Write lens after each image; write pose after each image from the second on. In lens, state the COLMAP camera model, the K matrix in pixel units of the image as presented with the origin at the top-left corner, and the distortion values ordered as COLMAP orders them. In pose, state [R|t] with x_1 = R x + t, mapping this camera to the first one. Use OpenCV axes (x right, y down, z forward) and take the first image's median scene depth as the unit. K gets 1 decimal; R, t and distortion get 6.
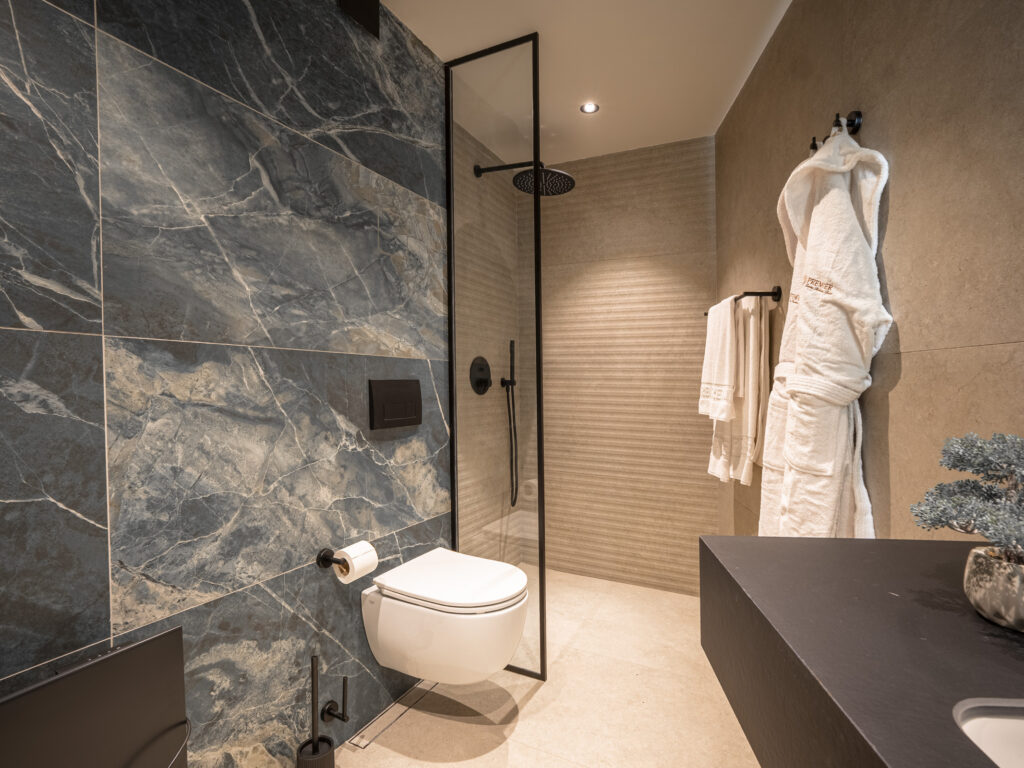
lens RADIAL K [[531.7, 0, 512.0], [0, 531.7, 384.0], [0, 0, 1]] dist [-0.004729, 0.027021]
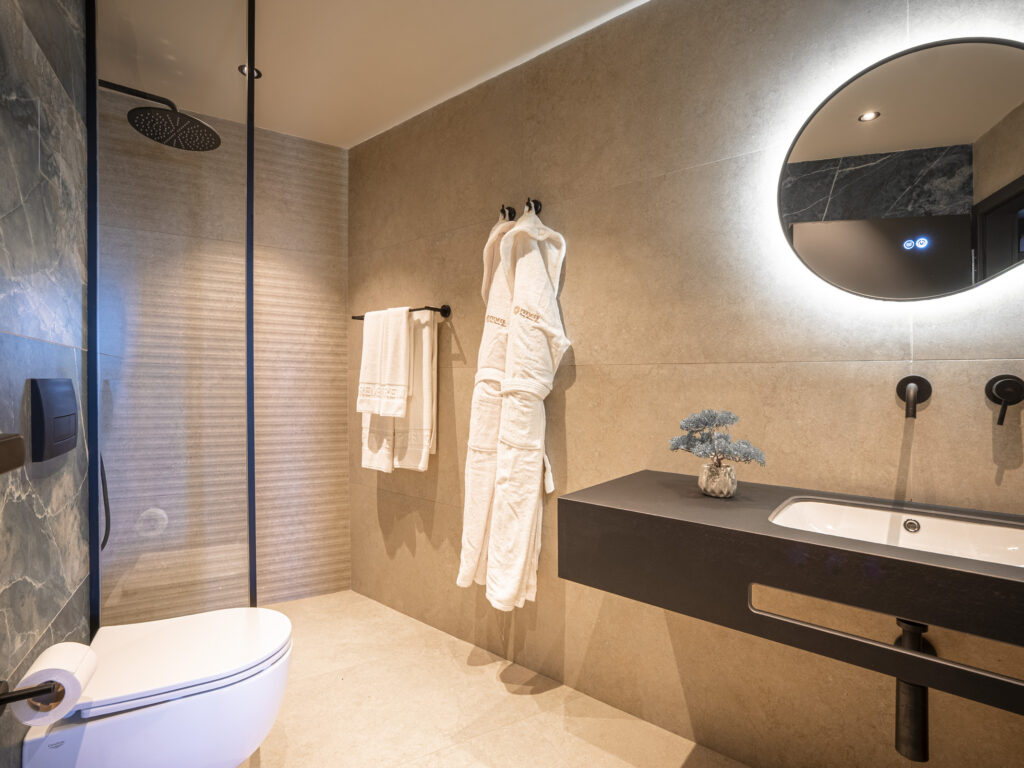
lens RADIAL K [[555.0, 0, 511.4], [0, 555.0, 368.2], [0, 0, 1]] dist [-0.004907, 0.031126]
pose [[0.526802, 0.022141, 0.849699, -0.562373], [-0.002825, 0.999701, -0.024298, -0.006873], [-0.849983, 0.010400, 0.526707, 0.212239]]
